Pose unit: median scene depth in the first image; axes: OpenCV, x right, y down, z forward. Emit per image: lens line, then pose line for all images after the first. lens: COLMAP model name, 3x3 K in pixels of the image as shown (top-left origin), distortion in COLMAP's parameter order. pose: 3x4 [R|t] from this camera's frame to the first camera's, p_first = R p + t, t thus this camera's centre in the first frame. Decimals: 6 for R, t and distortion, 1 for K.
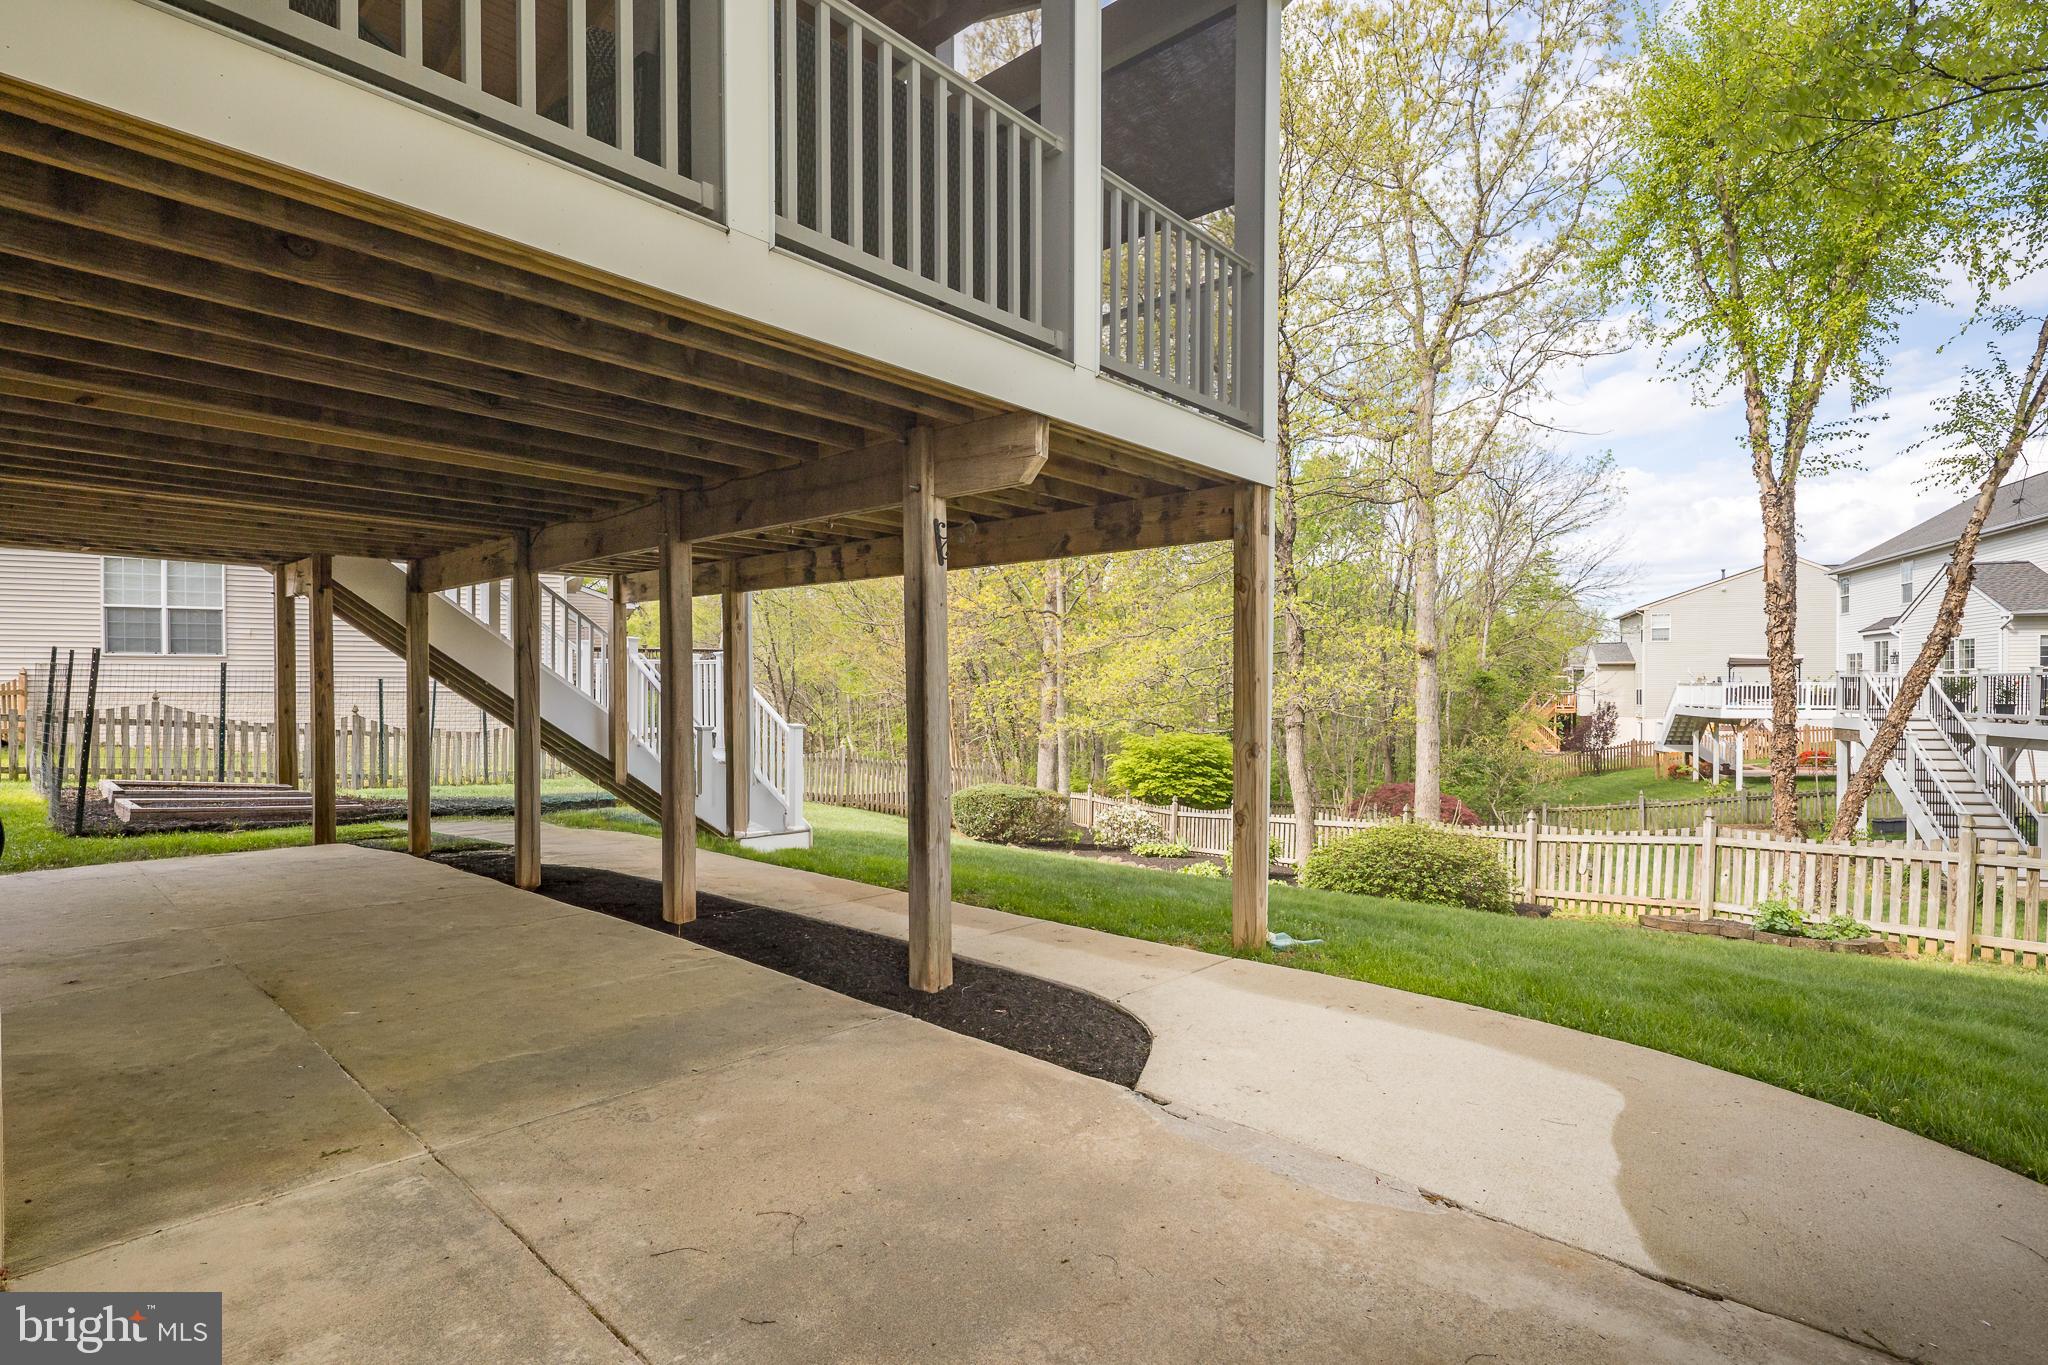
lens RADIAL K [[980.8, 0, 1101.4], [0, 980.8, 711.9], [0, 0, 1]] dist [0.008522, -0.003977]
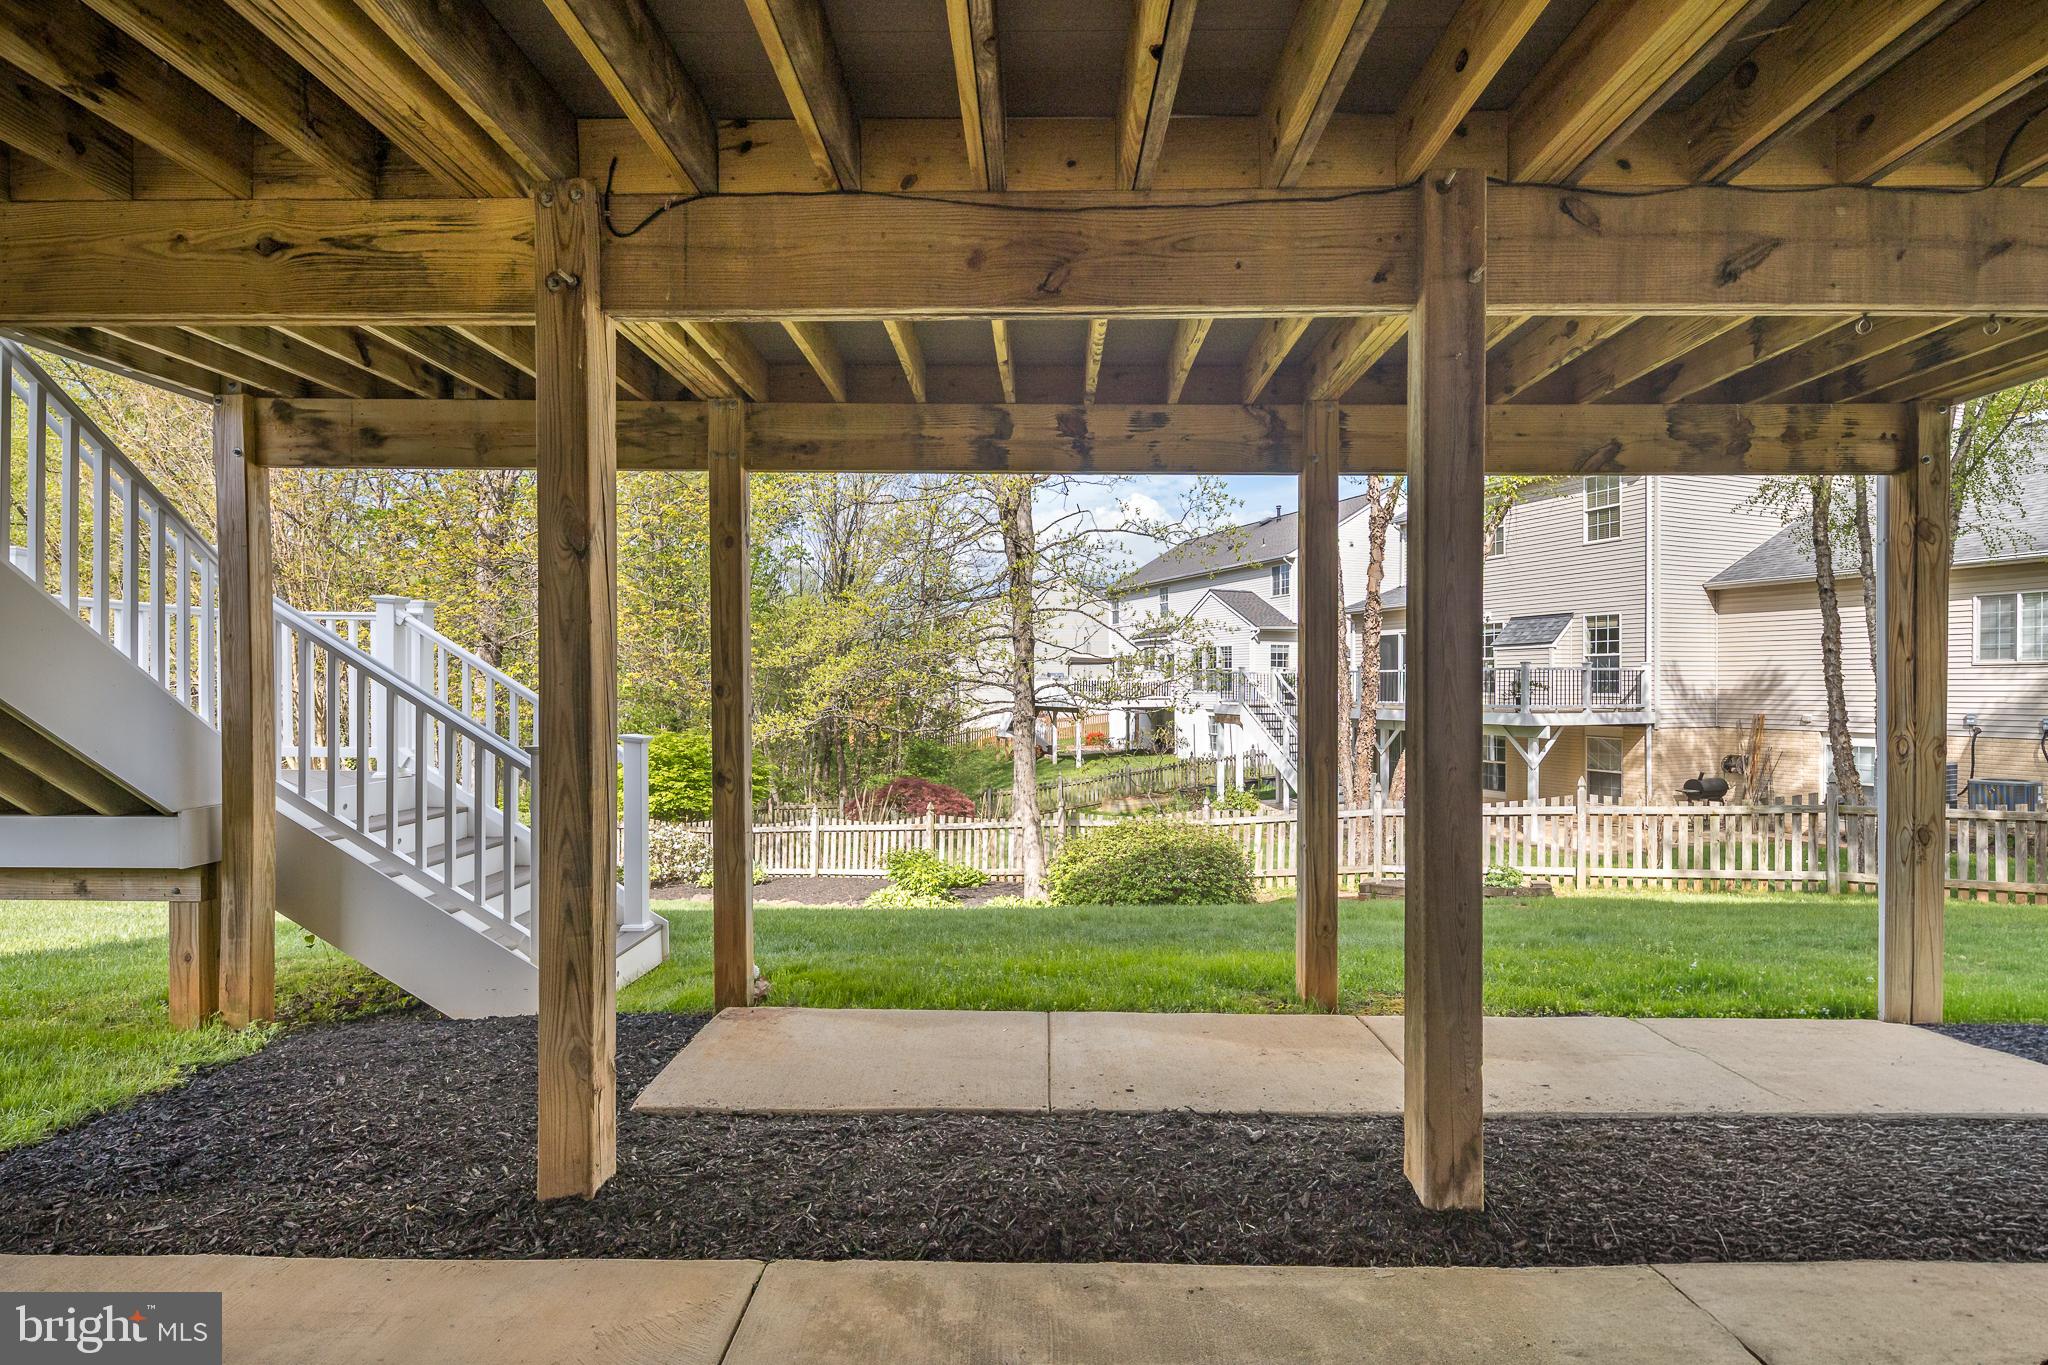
lens RADIAL K [[980.8, 0, 1039.1], [0, 980.8, 688.2], [0, 0, 1]] dist [0.008522, -0.003977]
pose [[0.775603, 0.002319, 0.631217, -0.666814], [0.010160, 0.999818, -0.016158, 0.003652], [-0.631140, 0.018946, 0.775438, 0.597857]]
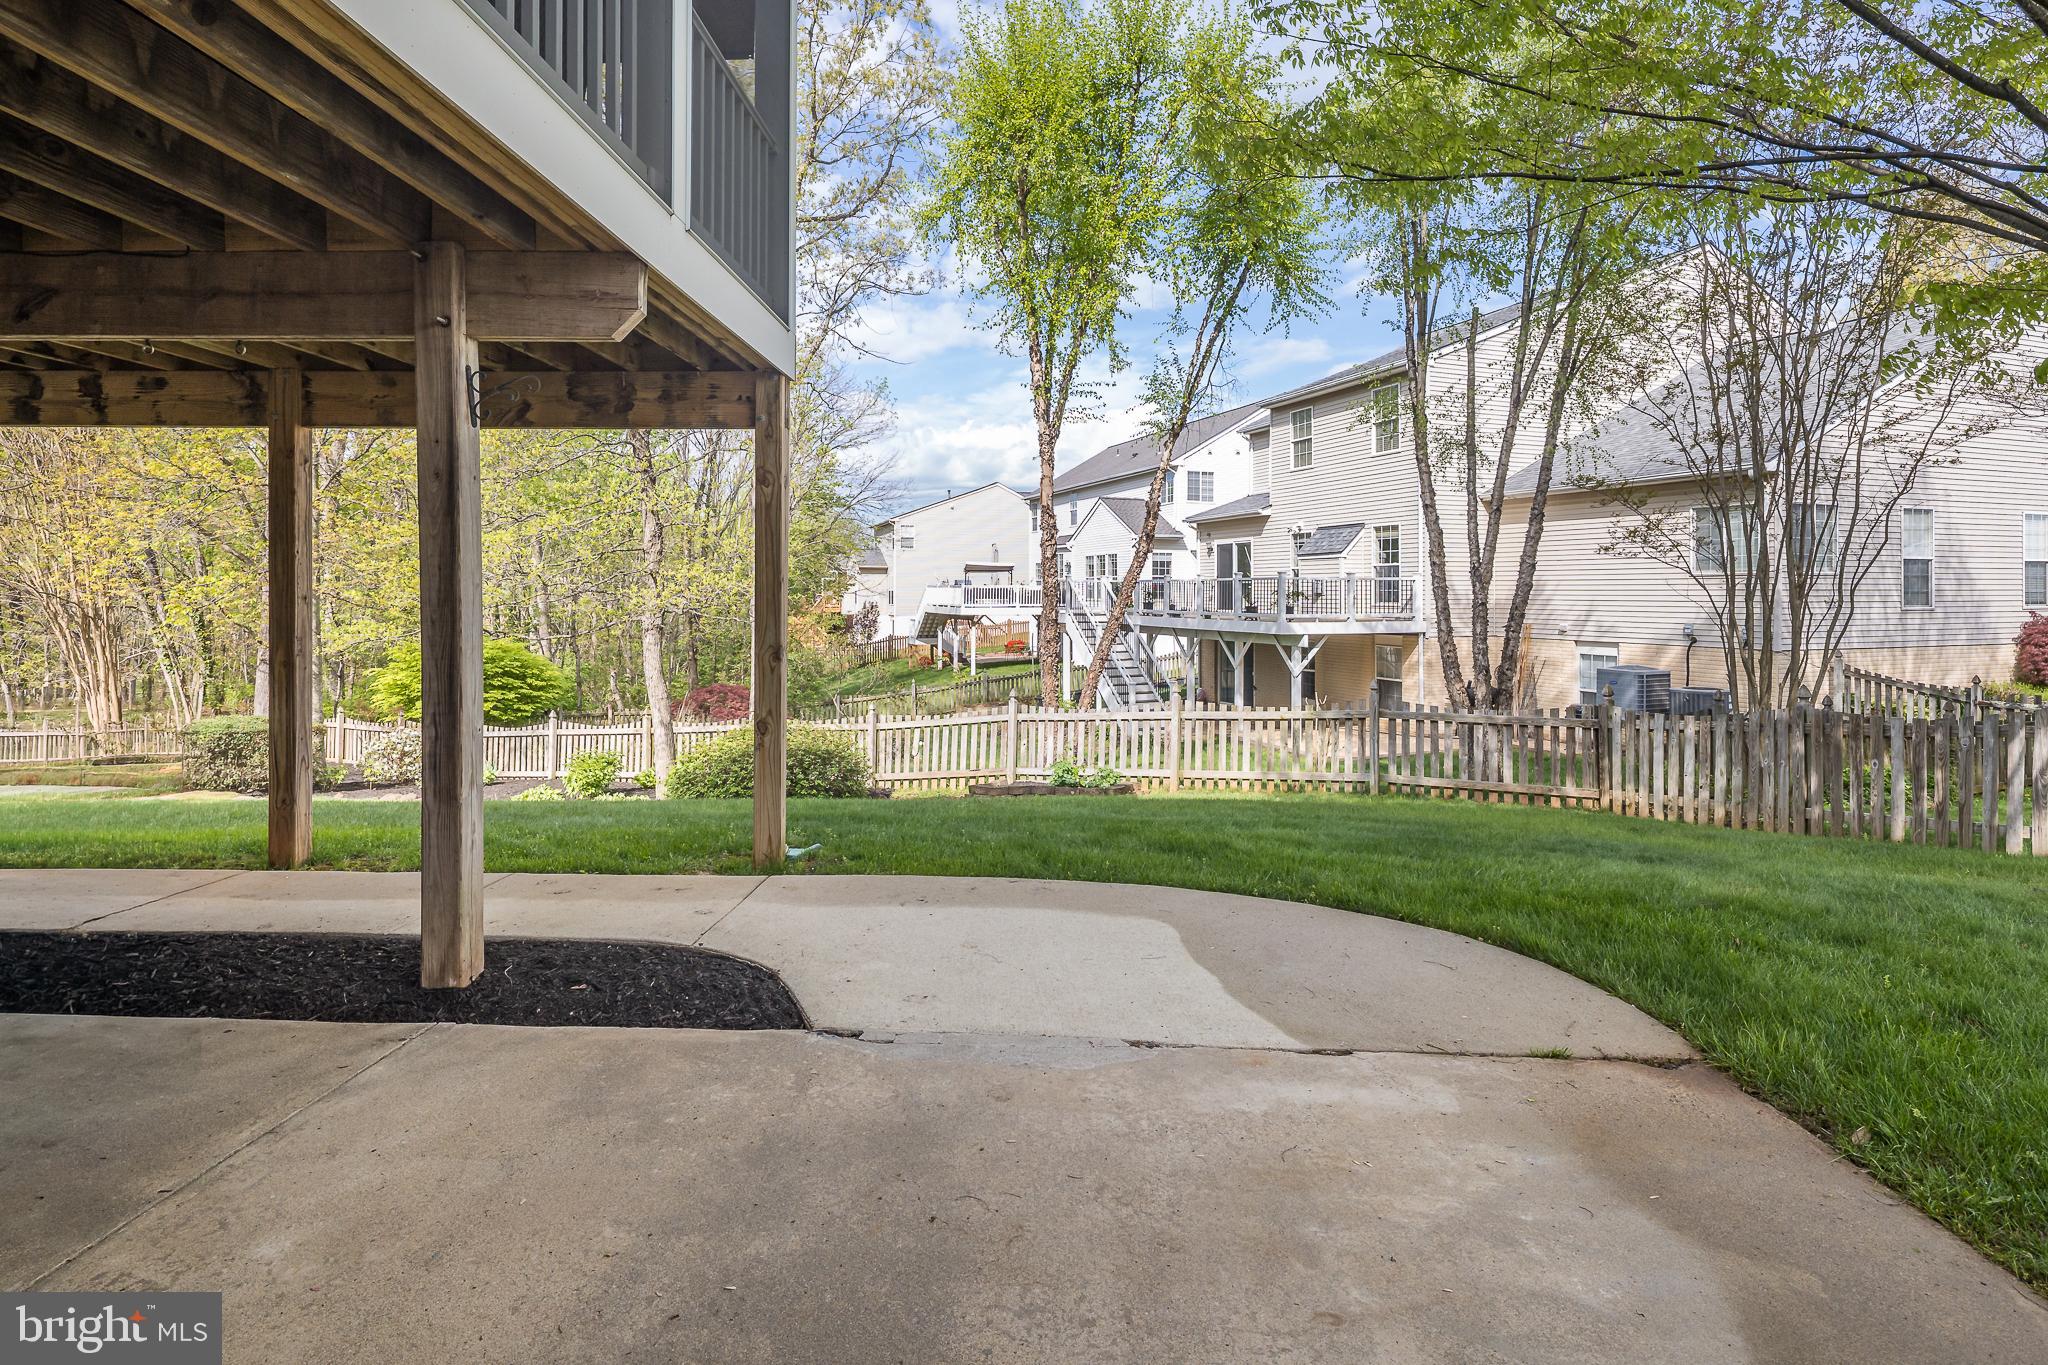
lens RADIAL K [[980.8, 0, 1024.5], [0, 980.8, 602.6], [0, 0, 1]] dist [0.008522, -0.003977]
pose [[0.786139, -0.004165, 0.618035, -0.181253], [0.010375, 0.999925, -0.006459, -0.001244], [-0.617962, 0.011490, 0.786124, 0.078037]]
